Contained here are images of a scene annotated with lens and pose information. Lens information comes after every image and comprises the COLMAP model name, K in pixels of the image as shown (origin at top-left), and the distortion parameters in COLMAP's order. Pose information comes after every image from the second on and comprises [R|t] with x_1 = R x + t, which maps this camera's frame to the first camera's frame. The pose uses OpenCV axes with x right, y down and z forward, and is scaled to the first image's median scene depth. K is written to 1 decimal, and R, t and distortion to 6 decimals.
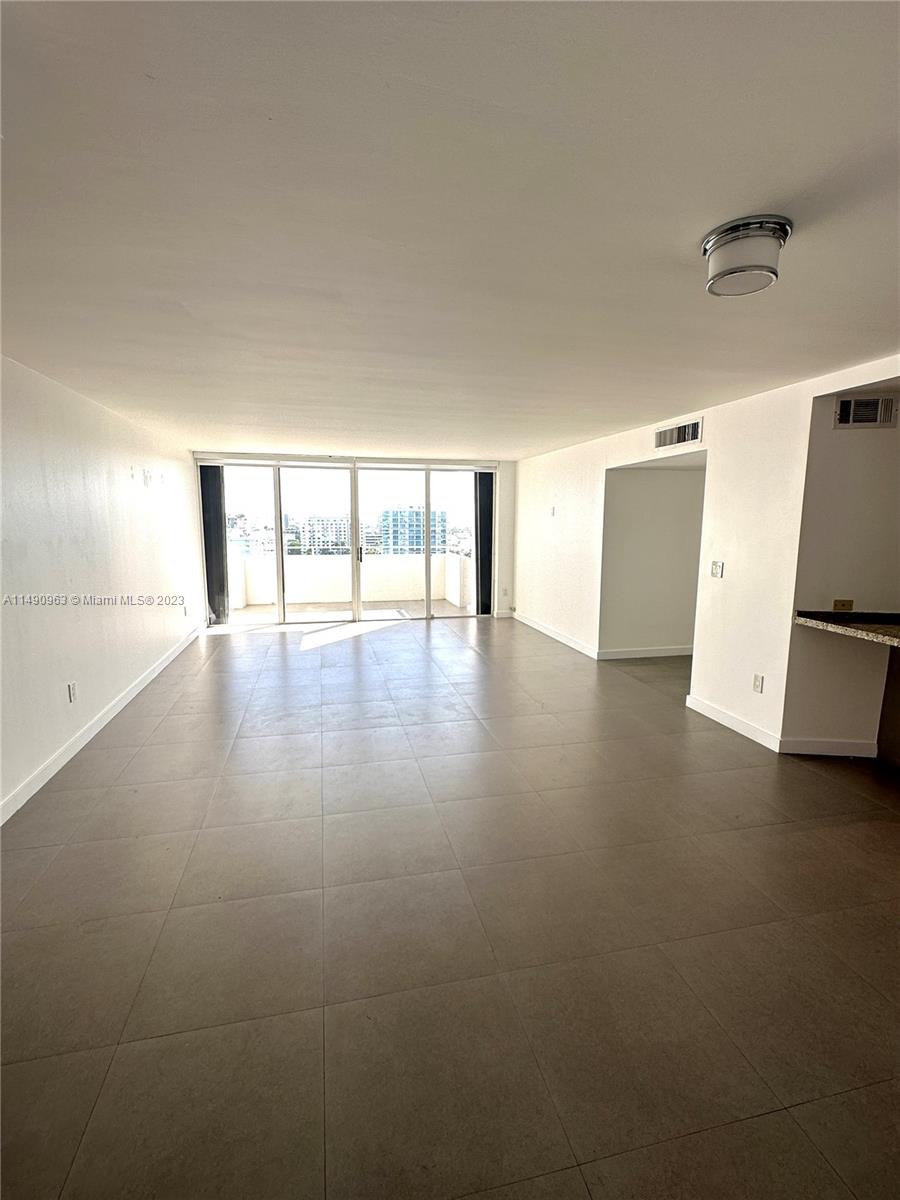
lens RADIAL K [[578.7, 0, 450.0], [0, 578.7, 600.0], [0, 0, 1]] dist [0.115620, 0.000015]
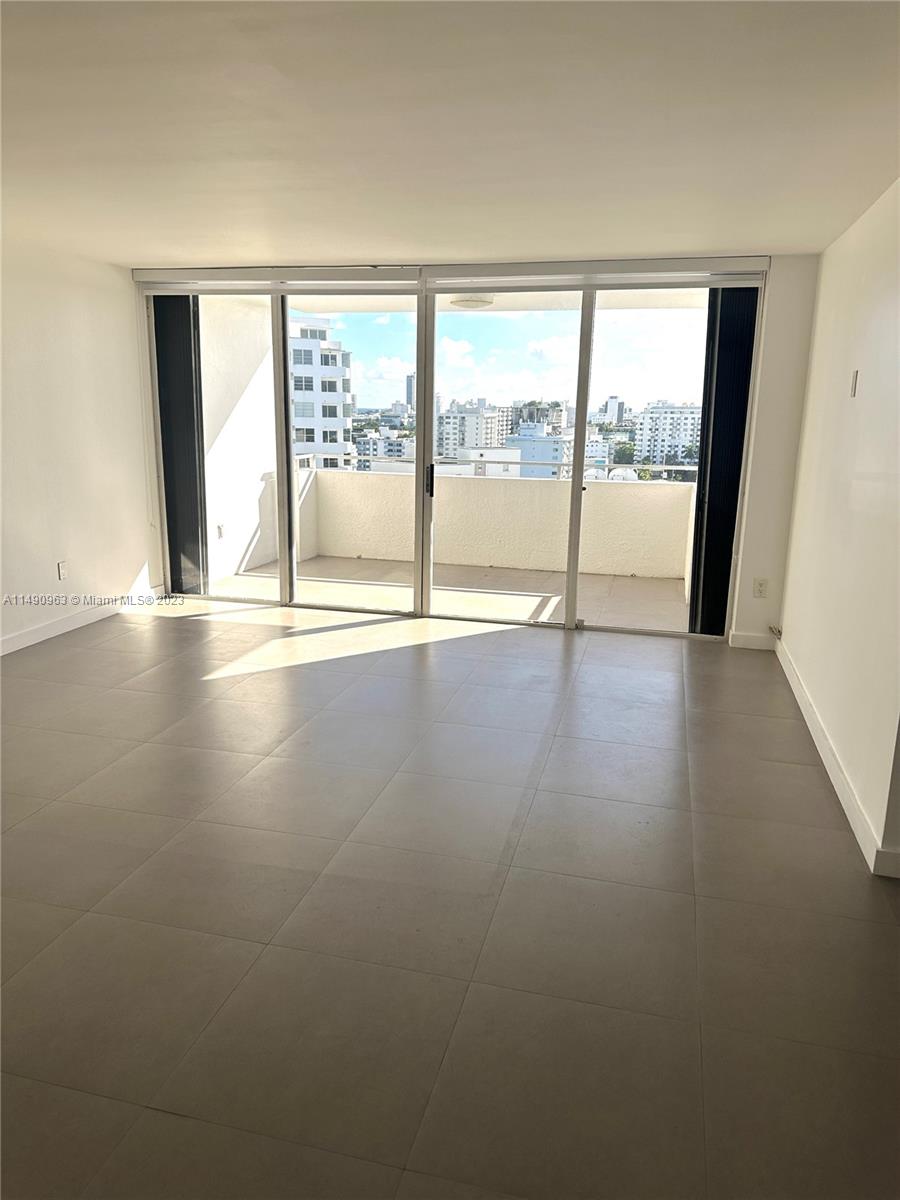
lens RADIAL K [[845.7, 0, 450.0], [0, 845.7, 600.0], [0, 0, 1]] dist [0.066971, -0.003889]
pose [[0.889067, 0.117973, -0.442316, 0.167423], [-0.081937, 0.991629, 0.099788, -0.047575], [0.450385, -0.052476, 0.891291, 0.363847]]
